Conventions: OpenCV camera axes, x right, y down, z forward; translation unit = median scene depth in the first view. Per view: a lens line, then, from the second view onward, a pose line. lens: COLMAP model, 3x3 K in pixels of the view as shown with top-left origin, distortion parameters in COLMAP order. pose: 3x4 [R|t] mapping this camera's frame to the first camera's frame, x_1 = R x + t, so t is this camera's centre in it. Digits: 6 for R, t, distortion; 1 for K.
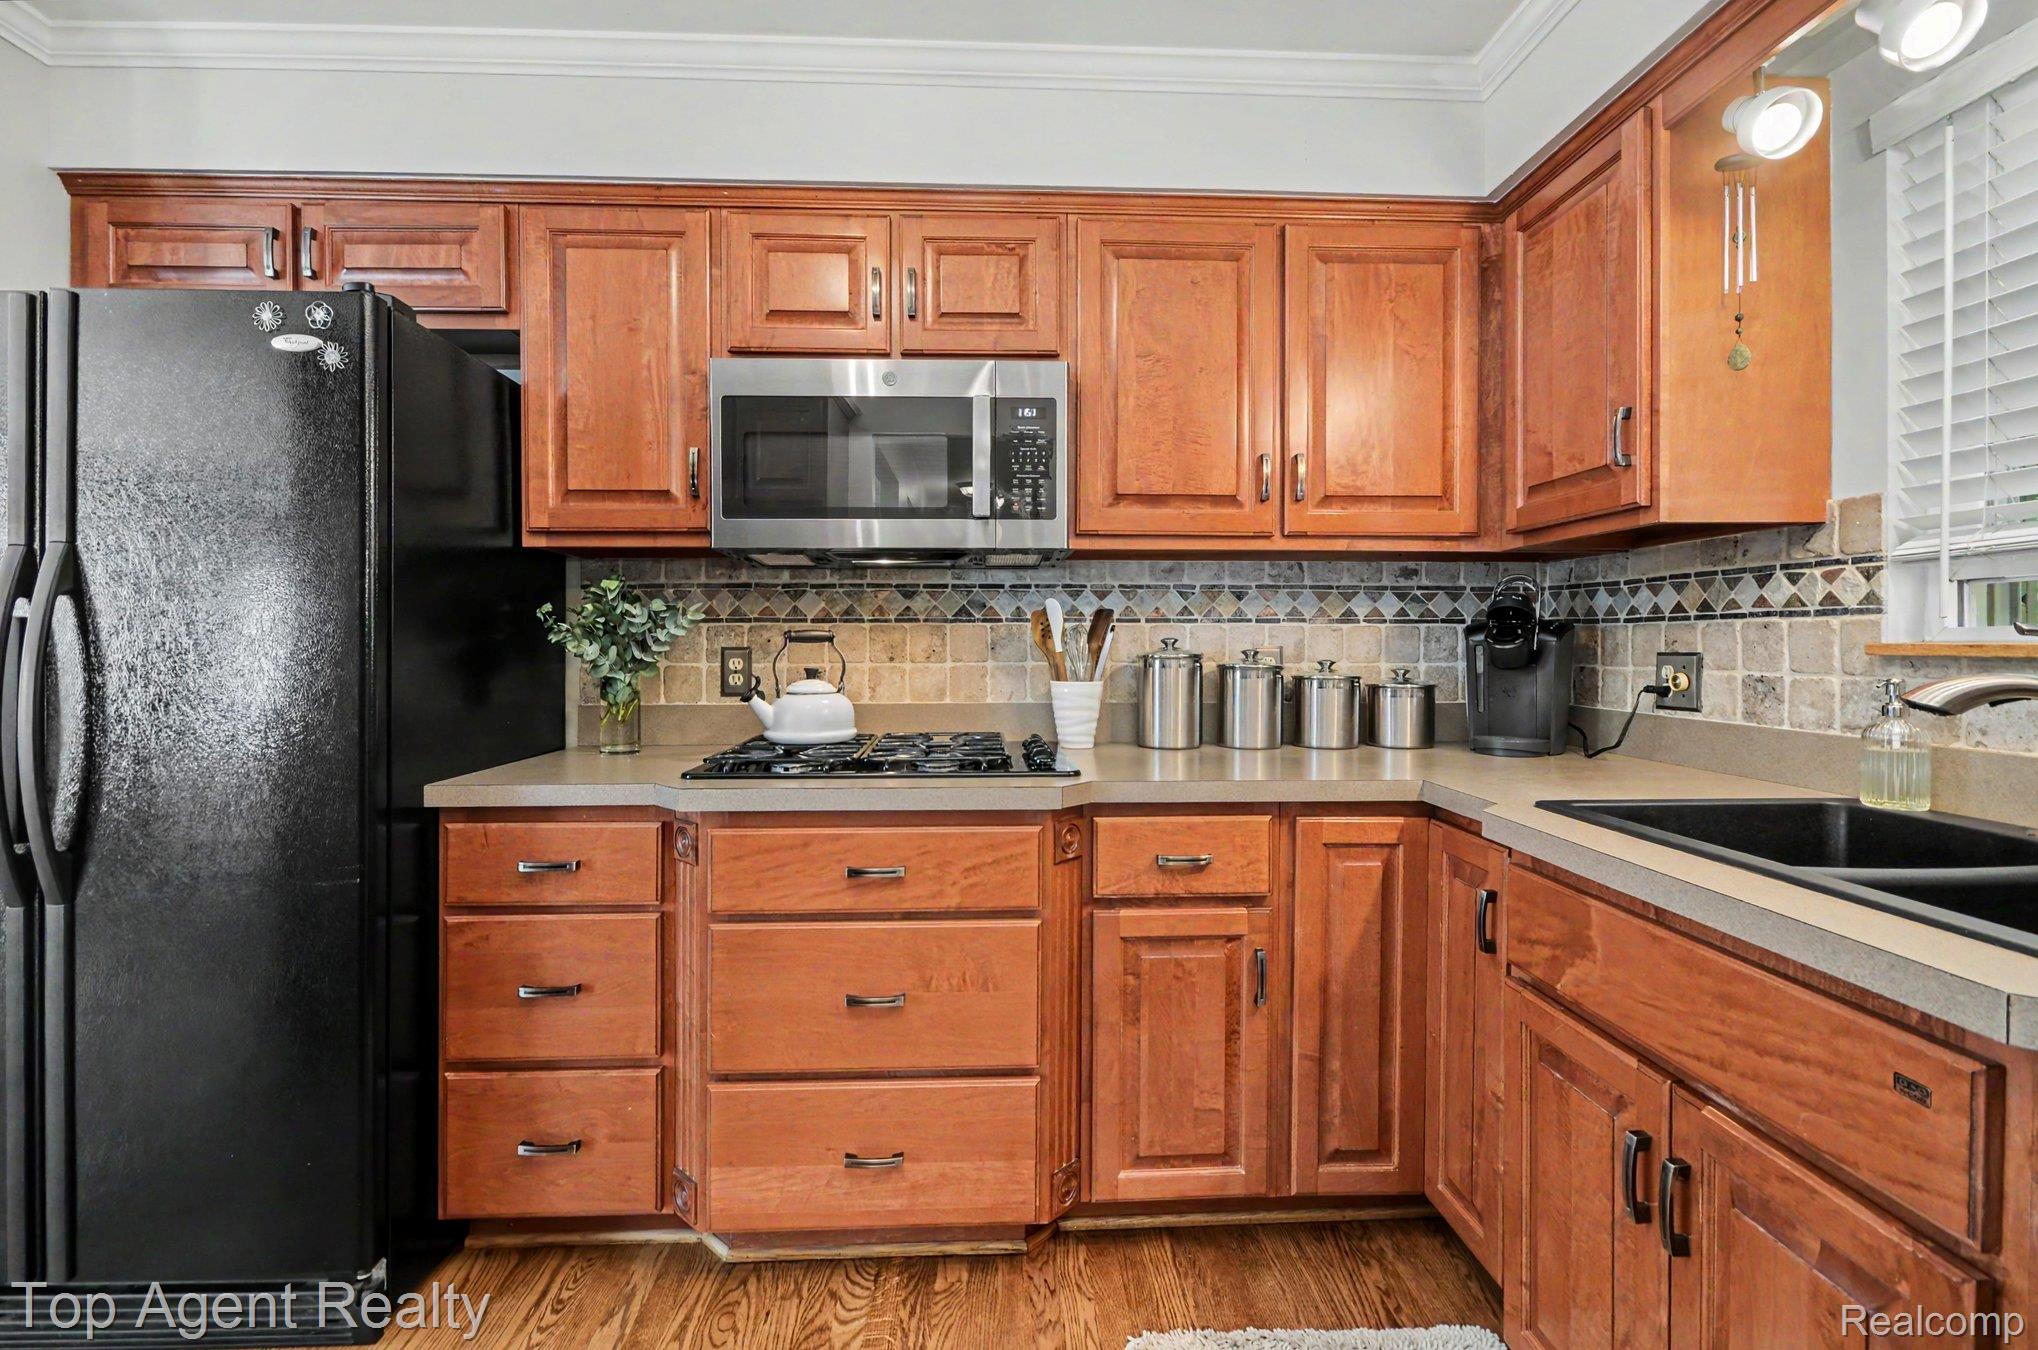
lens RADIAL K [[928.8, 0, 1018.4], [0, 928.8, 652.3], [0, 0, 1]] dist [-0.000553, 0.000016]
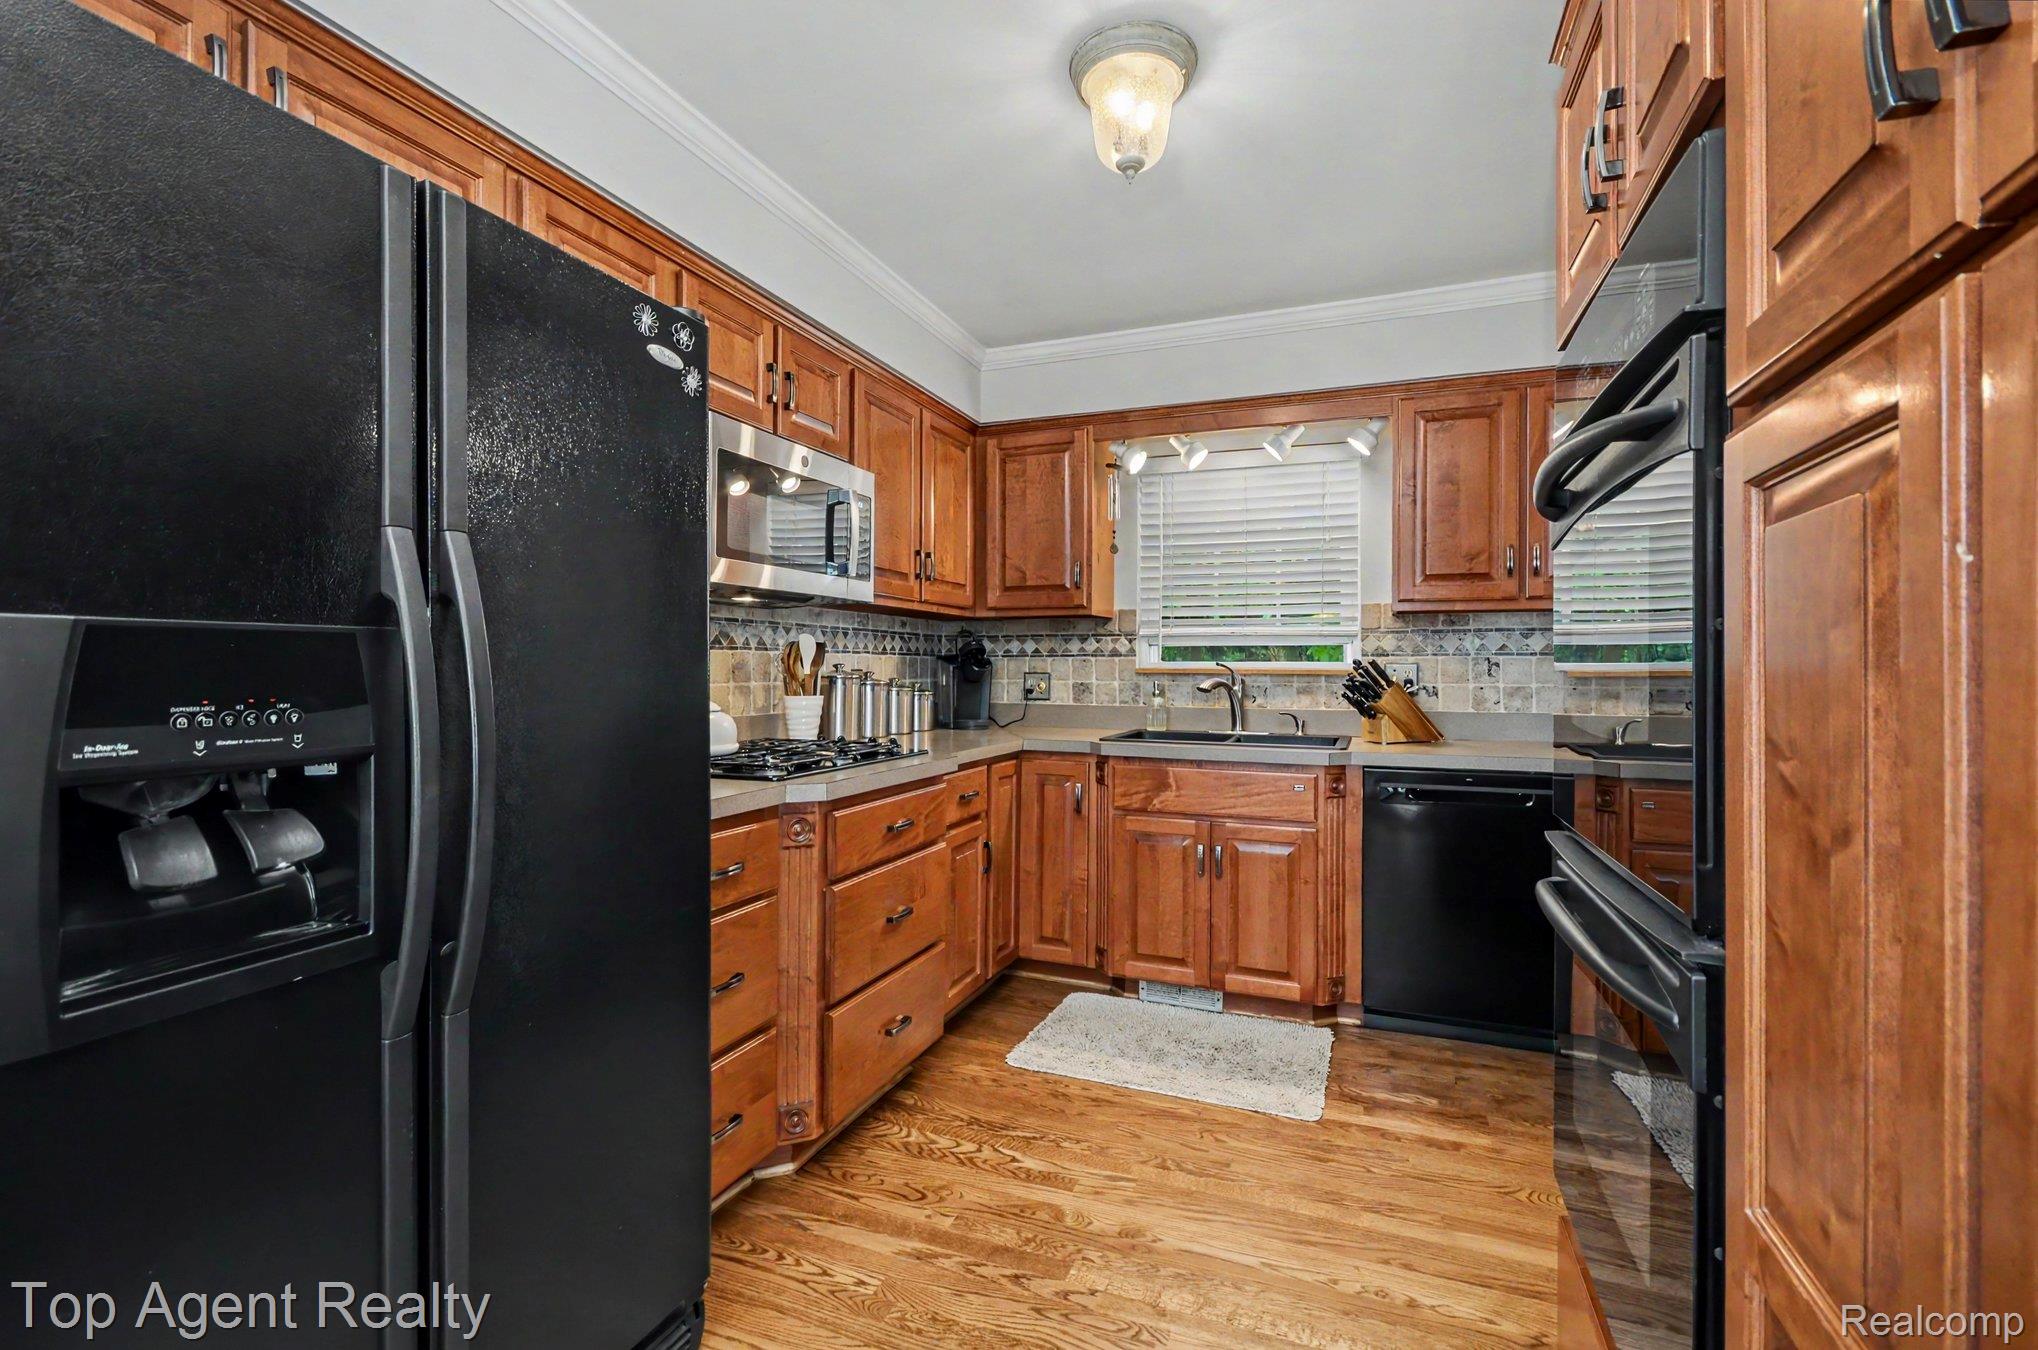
lens RADIAL K [[932.1, 0, 1019.0], [0, 932.1, 675.0], [0, 0, 1]] dist [-0.000783, -0.000059]
pose [[0.396945, -0.005466, 0.917826, -1.302723], [0.007296, 0.999969, 0.002800, -0.000427], [-0.917814, 0.005585, 0.396973, 0.234421]]
